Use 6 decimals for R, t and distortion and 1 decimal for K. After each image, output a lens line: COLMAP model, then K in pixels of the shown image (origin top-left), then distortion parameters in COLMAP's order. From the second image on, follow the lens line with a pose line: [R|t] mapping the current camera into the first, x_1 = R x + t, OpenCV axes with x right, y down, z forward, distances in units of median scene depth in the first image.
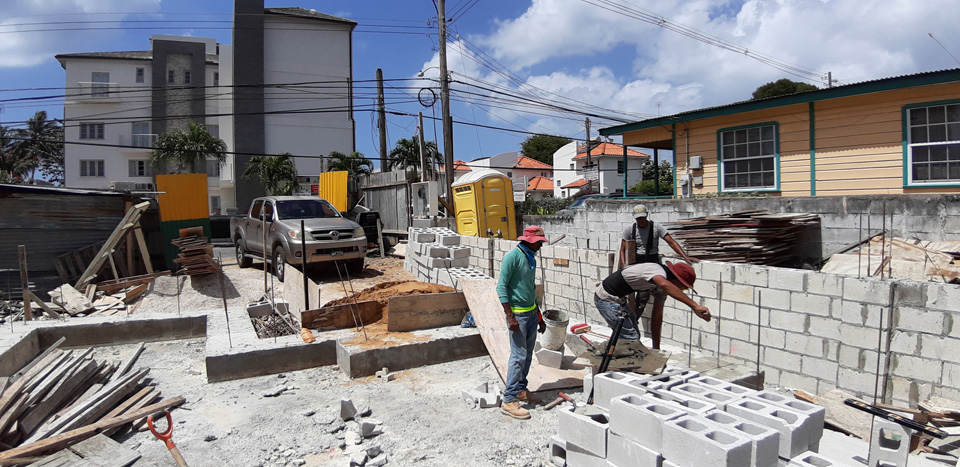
lens RADIAL K [[501.3, 0, 481.3], [0, 501.3, 235.9], [0, 0, 1]] dist [-0.101410, -0.005379]
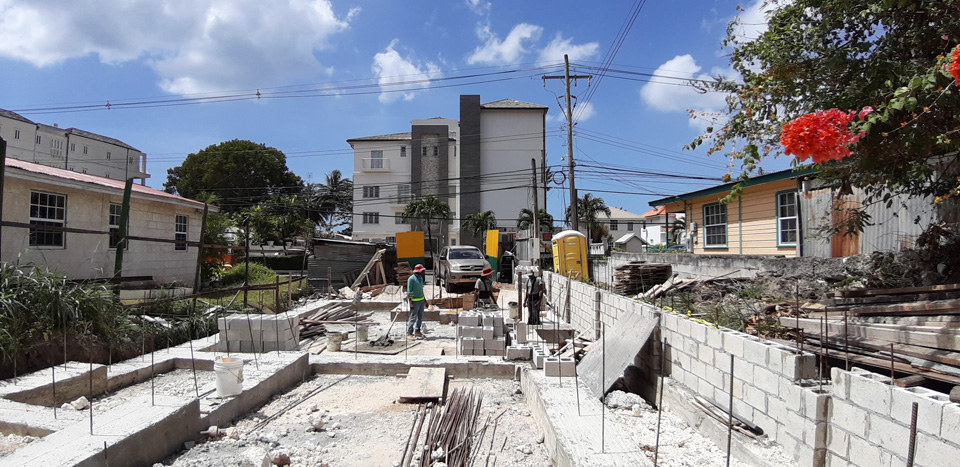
lens RADIAL K [[501.3, 0, 485.2], [0, 501.3, 237.0], [0, 0, 1]] dist [-0.101410, -0.005379]
pose [[0.886275, 0.003384, -0.463148, 0.765784], [-0.038385, 0.997070, -0.066169, 0.003234], [0.461567, 0.076422, 0.883808, -0.799425]]
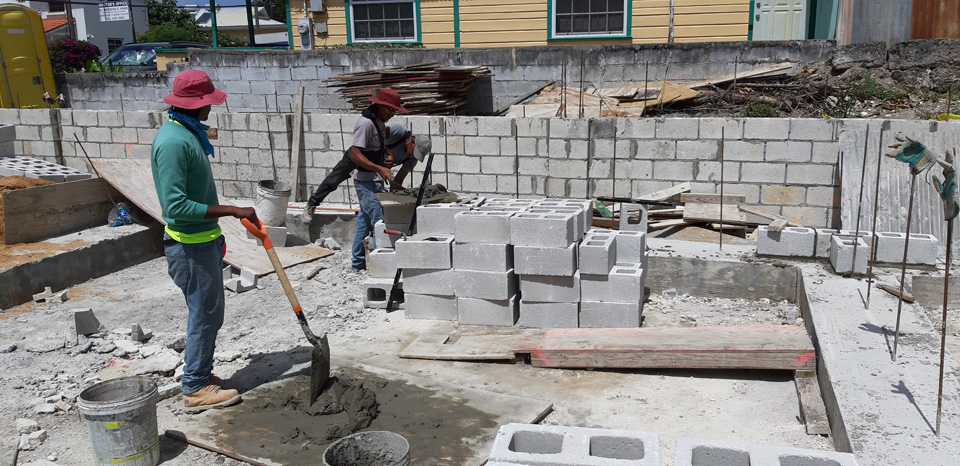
lens RADIAL K [[754.1, 0, 488.7], [0, 754.1, 237.5], [0, 0, 1]] dist [0.082916, -0.163886]
pose [[0.721108, -0.145131, 0.677452, -0.324716], [0.037487, 0.984554, 0.171019, 0.027963], [-0.691808, -0.097928, 0.715410, -0.126892]]
